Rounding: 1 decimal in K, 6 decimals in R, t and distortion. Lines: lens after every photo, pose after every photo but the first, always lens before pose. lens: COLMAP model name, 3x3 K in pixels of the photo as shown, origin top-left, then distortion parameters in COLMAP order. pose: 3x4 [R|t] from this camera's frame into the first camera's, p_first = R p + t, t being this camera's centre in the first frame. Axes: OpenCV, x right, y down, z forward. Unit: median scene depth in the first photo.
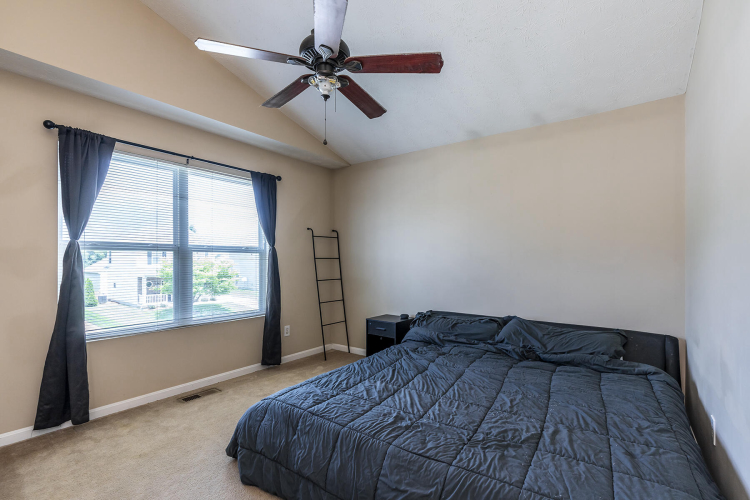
lens RADIAL K [[357.6, 0, 374.9], [0, 357.6, 251.2], [0, 0, 1]] dist [-0.012796, -0.000375]
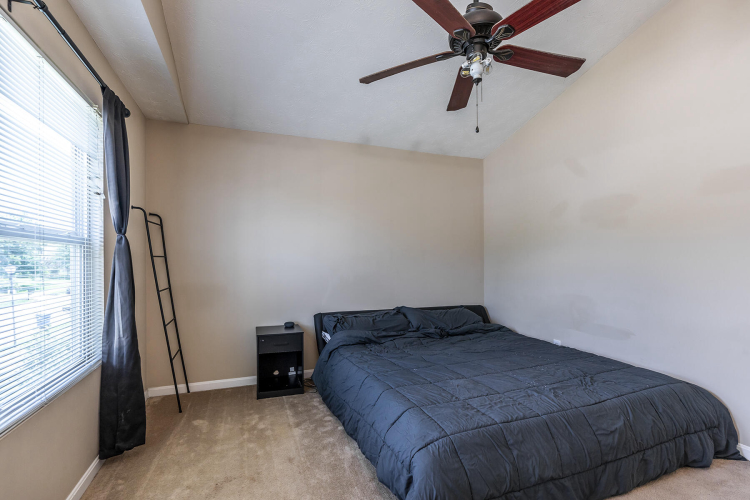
lens RADIAL K [[351.7, 0, 378.1], [0, 351.7, 252.1], [0, 0, 1]] dist [-0.002097, 0.000096]
pose [[0.517325, 0.016928, 0.855622, -0.635662], [-0.020802, 0.999758, -0.007203, 0.011213], [-0.855536, -0.014072, 0.517552, 0.450452]]
